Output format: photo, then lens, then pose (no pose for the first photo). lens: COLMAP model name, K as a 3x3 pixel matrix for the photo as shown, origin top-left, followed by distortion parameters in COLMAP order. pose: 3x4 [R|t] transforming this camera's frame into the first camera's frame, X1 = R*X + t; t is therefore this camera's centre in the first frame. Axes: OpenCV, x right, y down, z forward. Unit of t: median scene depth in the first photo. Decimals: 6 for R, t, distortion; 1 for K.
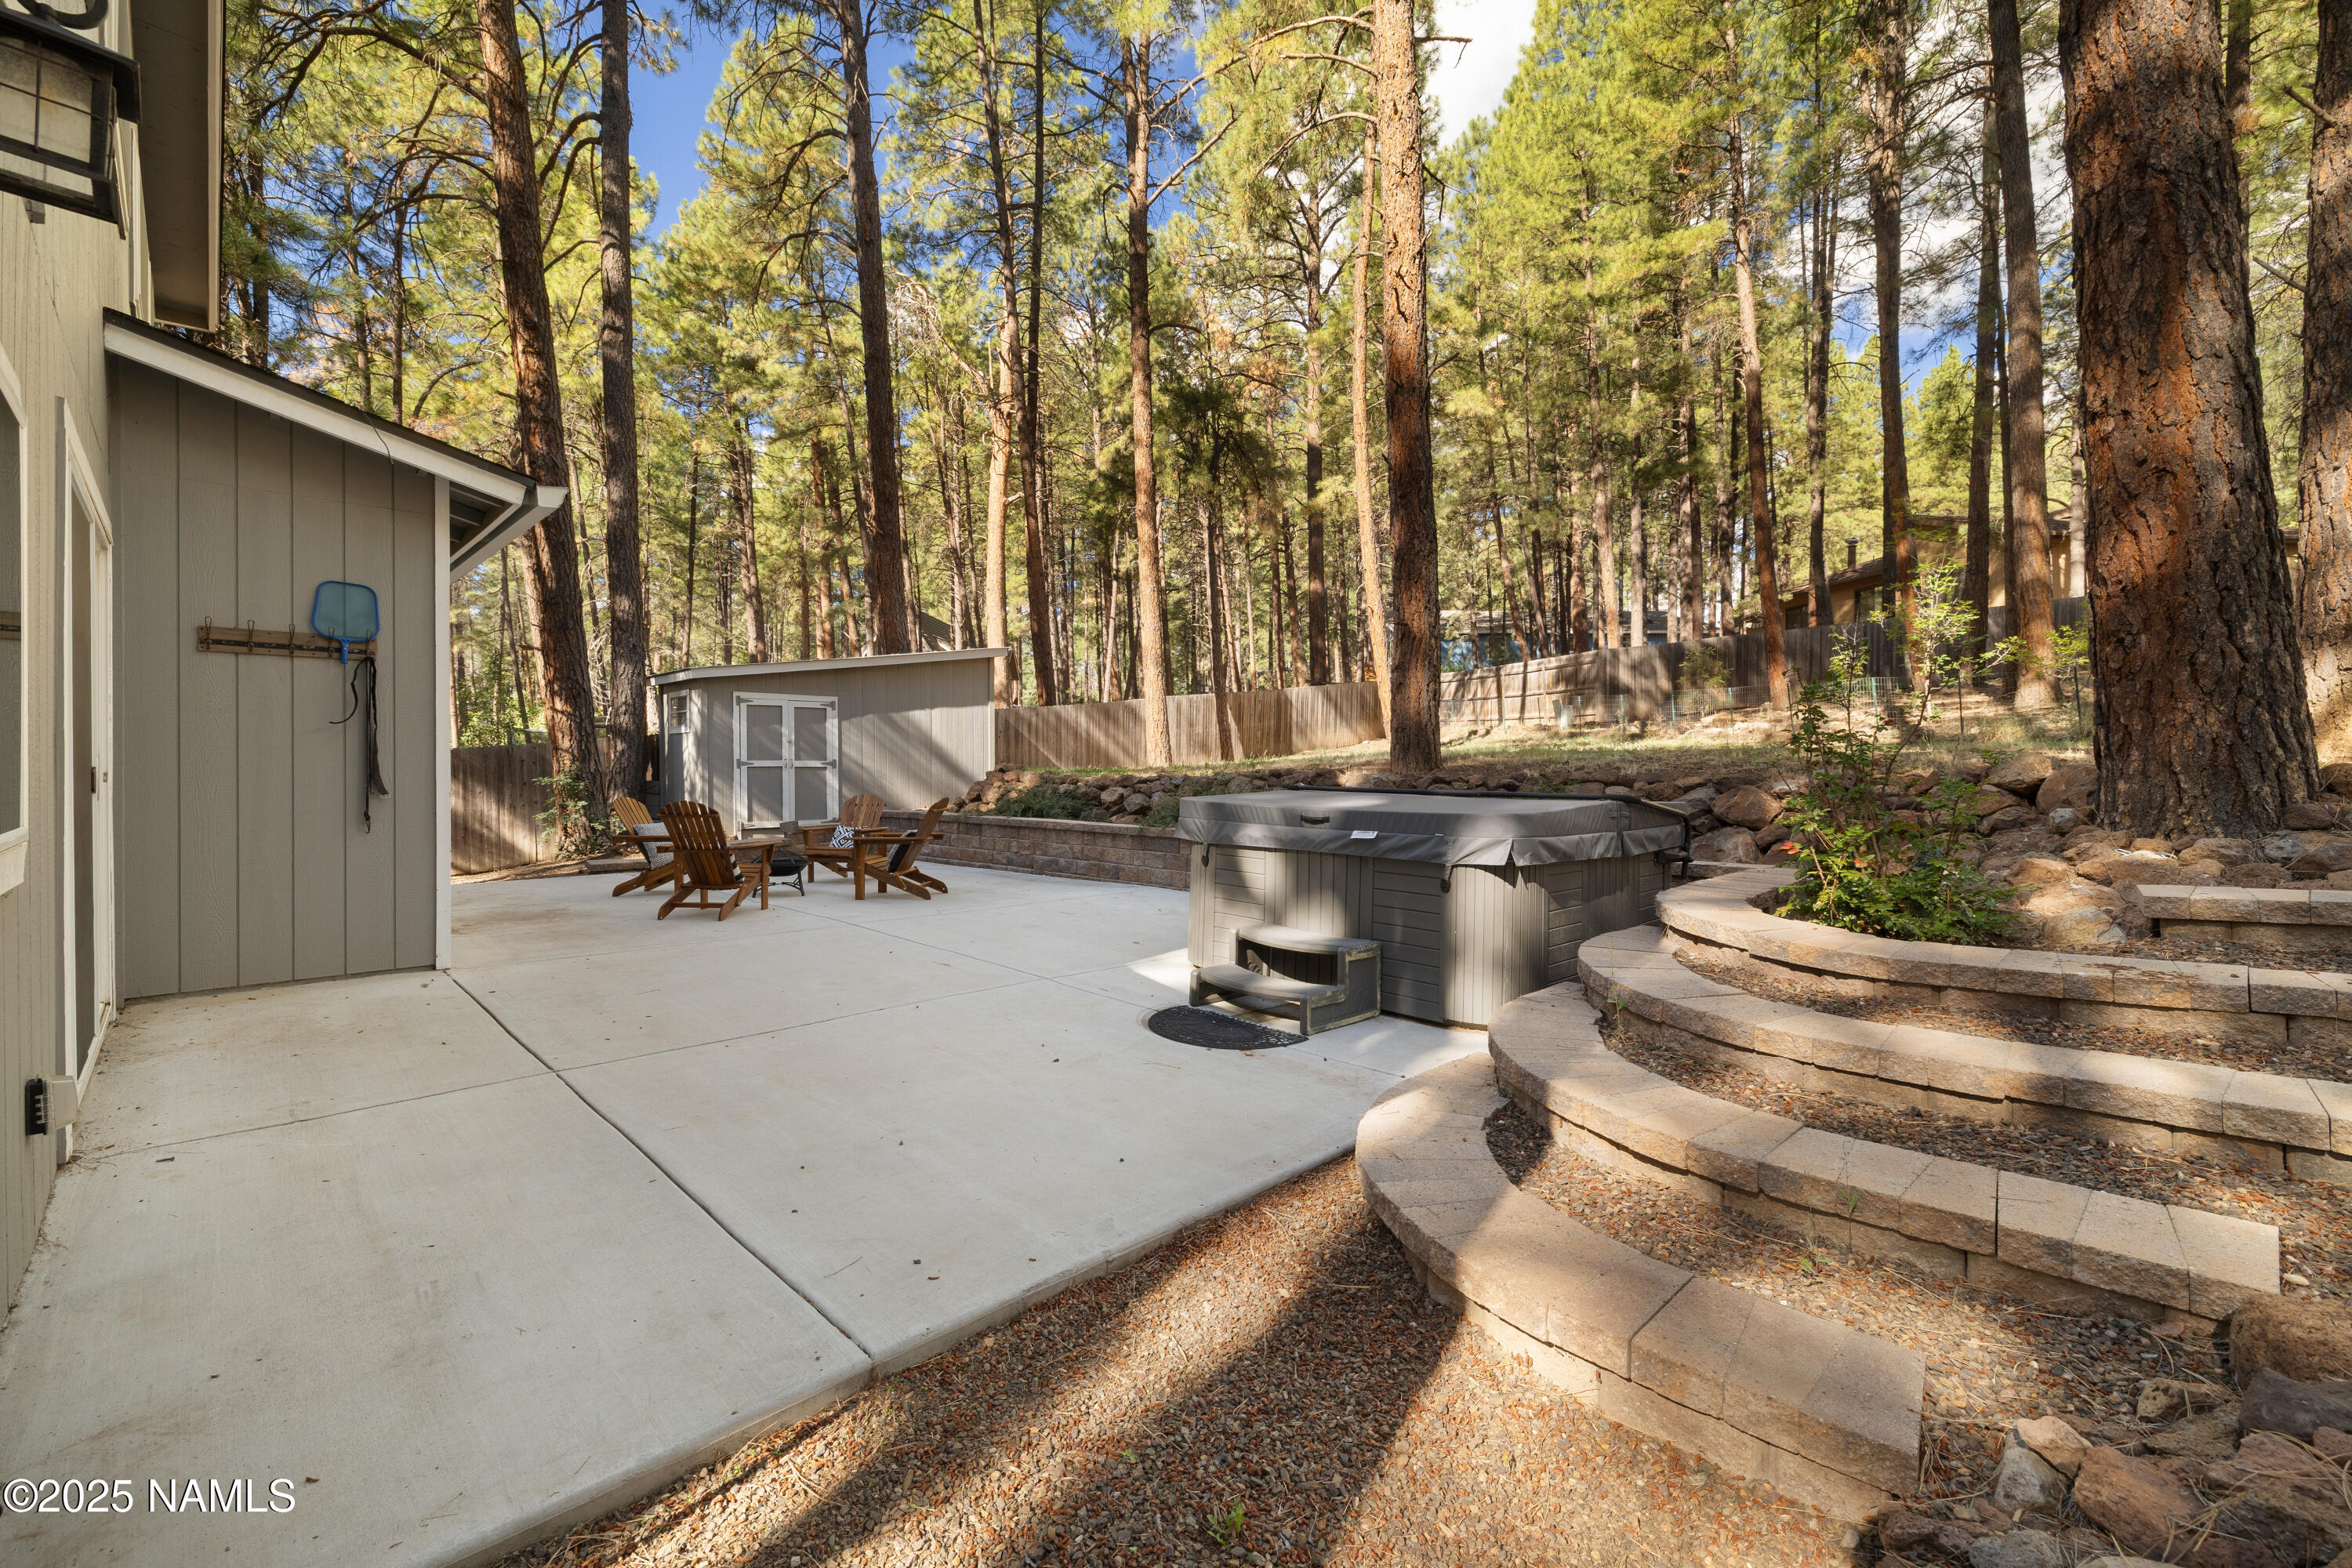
lens RADIAL K [[996.1, 0, 1154.9], [0, 996.1, 764.1], [0, 0, 1]] dist [-0.000208, 0.000090]
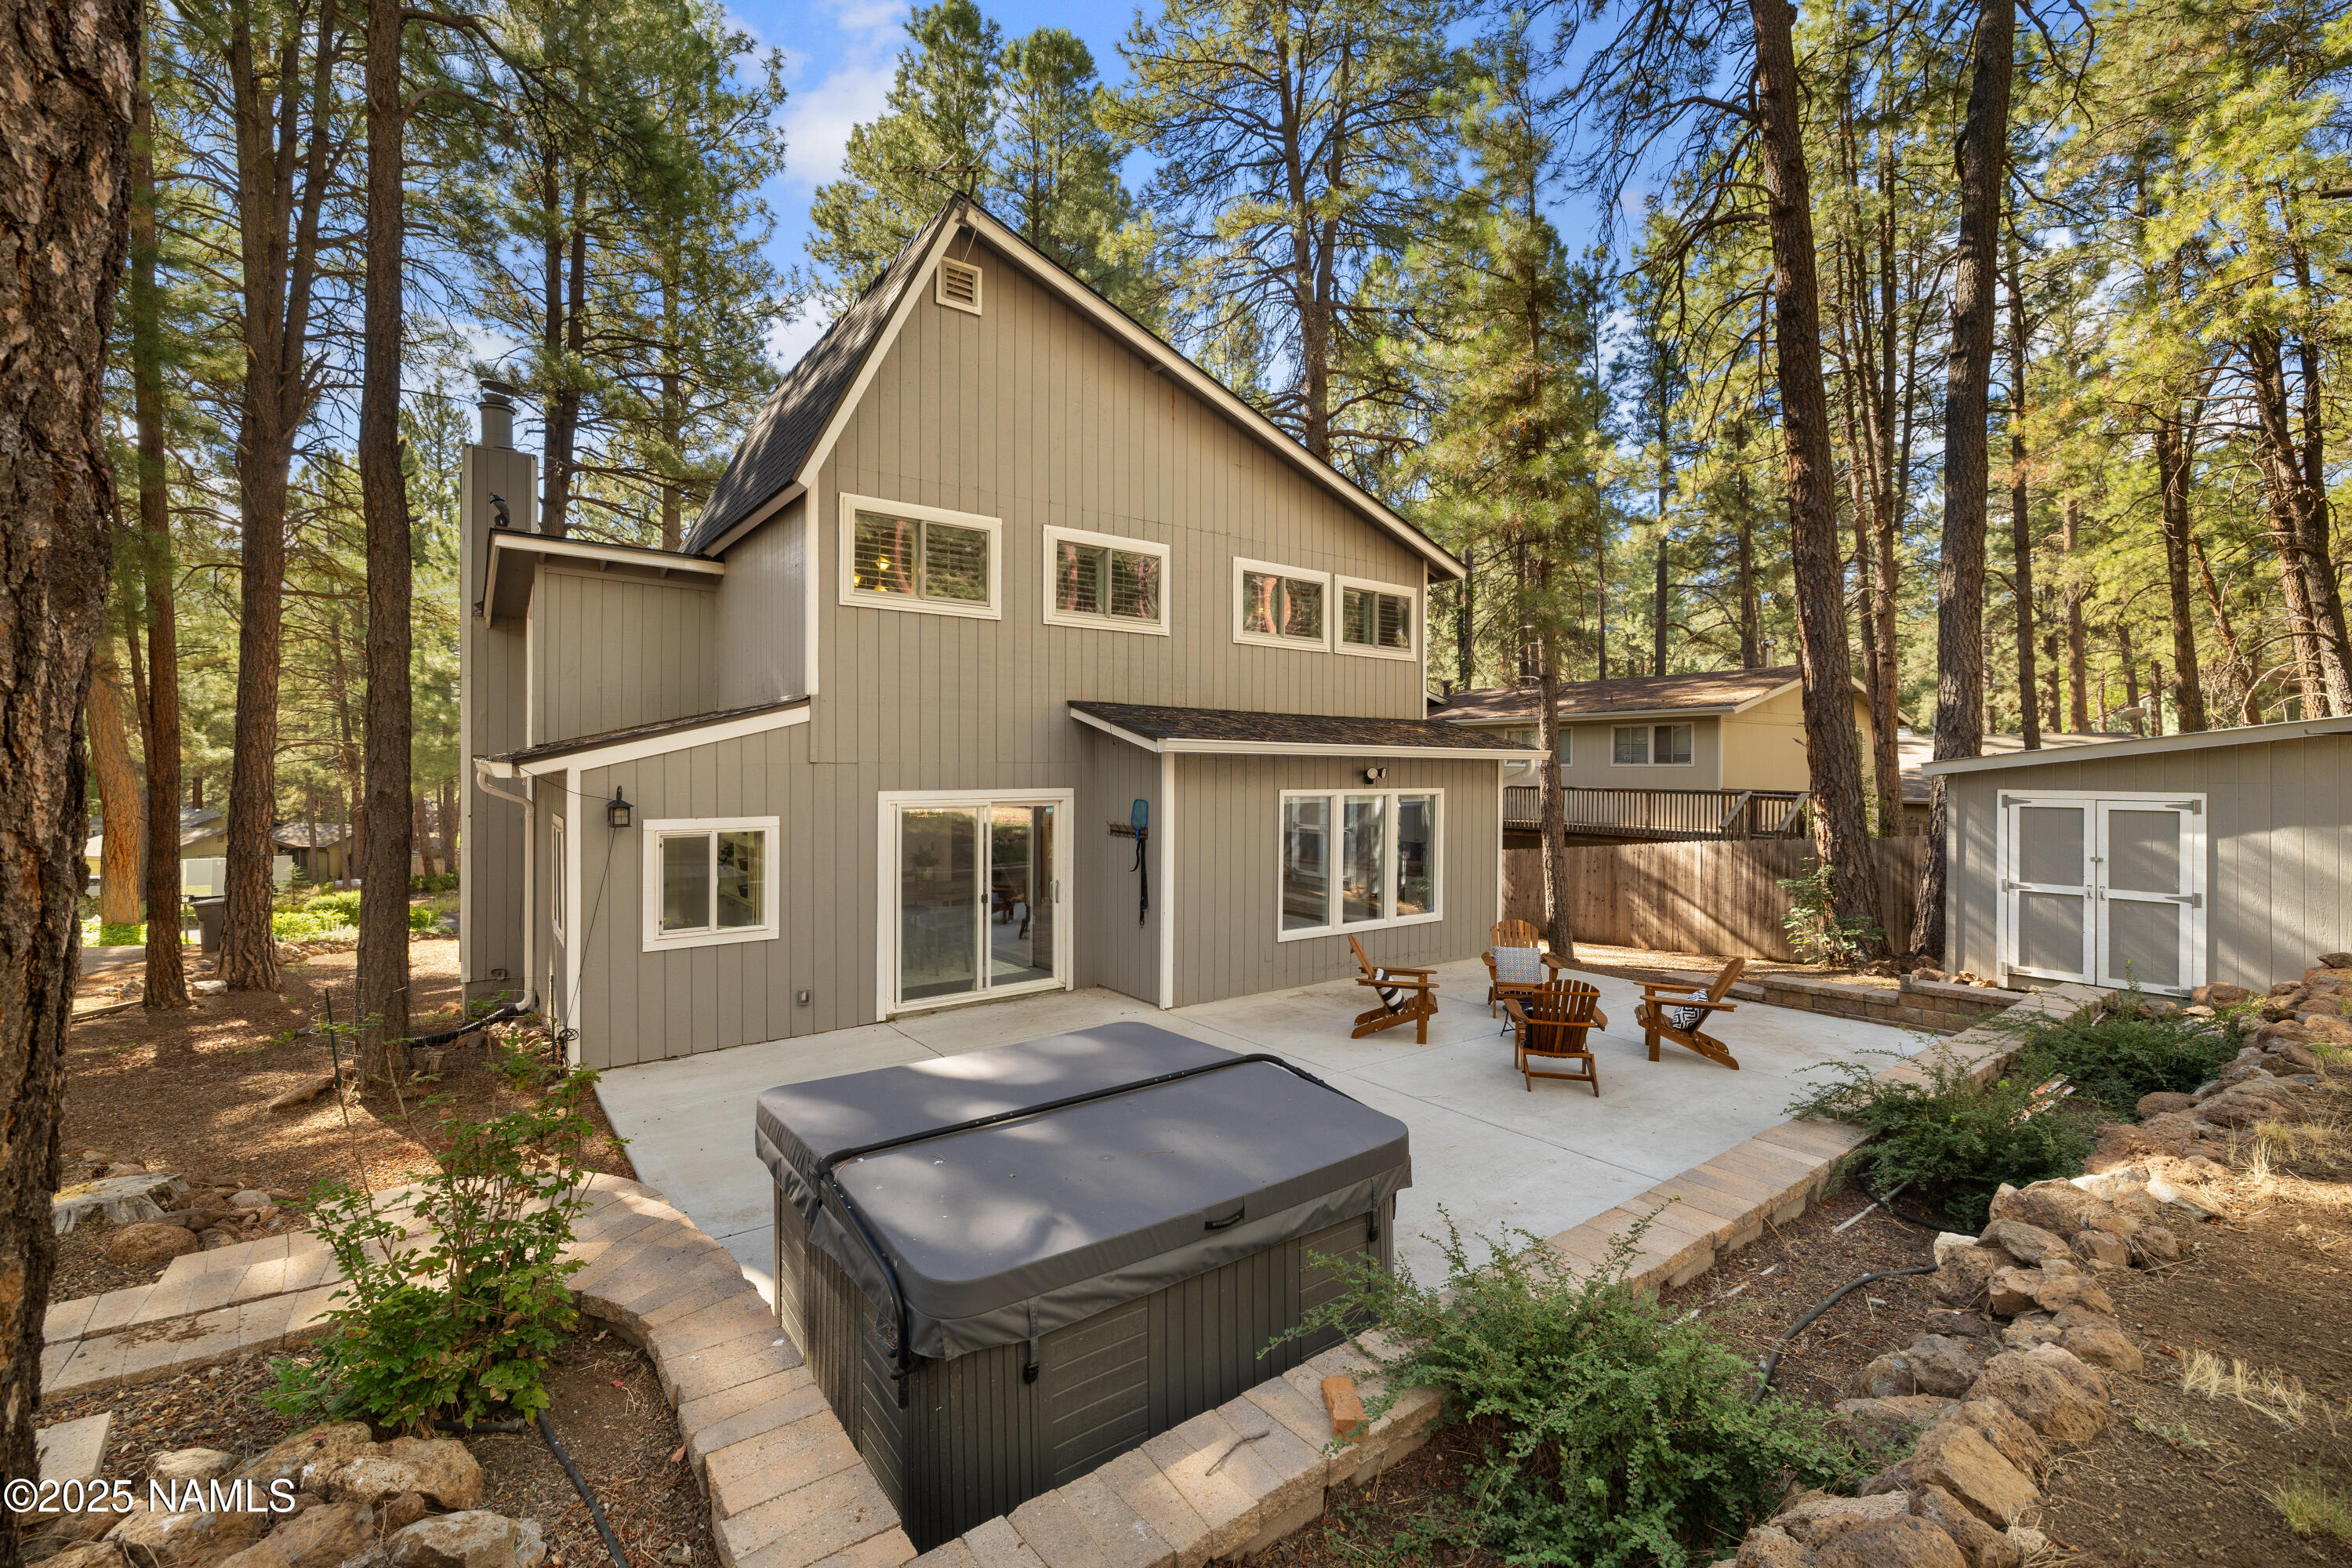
lens RADIAL K [[983.8, 0, 1156.6], [0, 983.8, 762.4], [0, 0, 1]] dist [0.001413, -0.000040]
pose [[-0.136374, -0.009511, -0.990612, 0.395110], [-0.001601, 0.999955, -0.009381, -0.083653], [0.990656, 0.000306, -0.136383, 0.459831]]
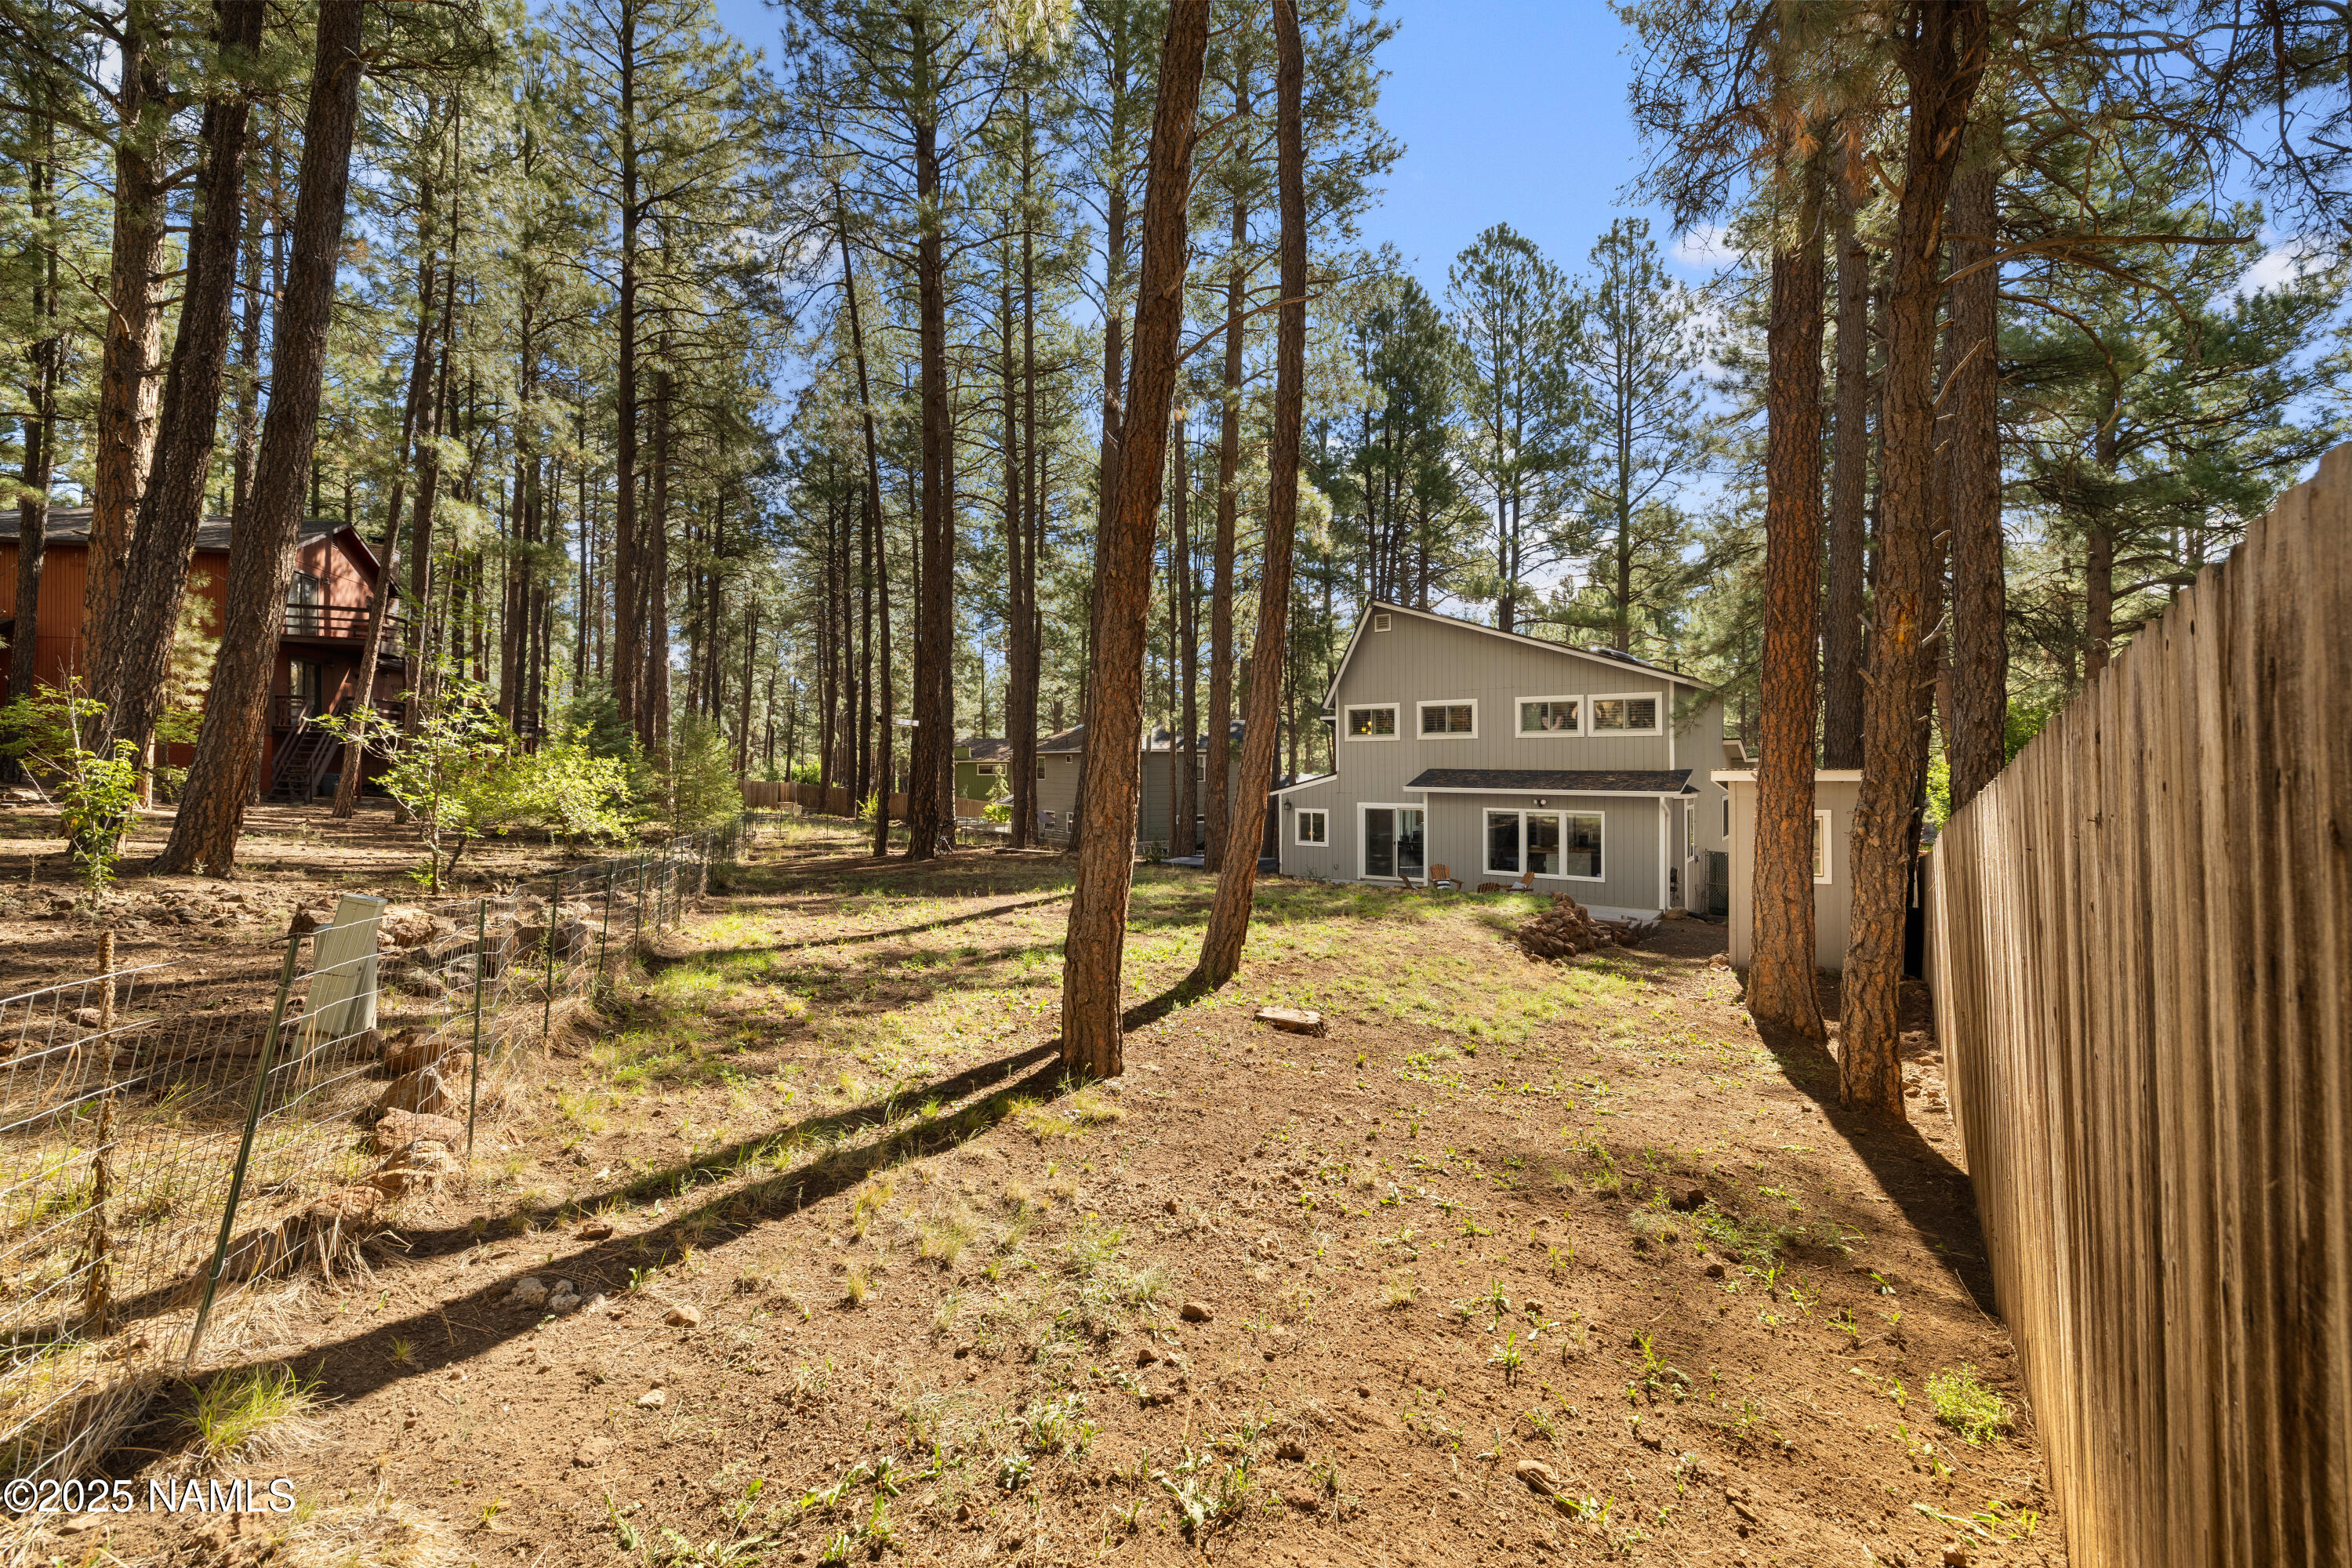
lens RADIAL K [[1018.0, 0, 1168.2], [0, 1018.0, 774.2], [0, 0, 1]] dist [-0.000657, -0.000031]
pose [[-0.980427, 0.015892, -0.196240, 0.530296], [0.011754, 0.999684, 0.022234, -0.171189], [0.196531, 0.019493, -0.980304, 2.008954]]
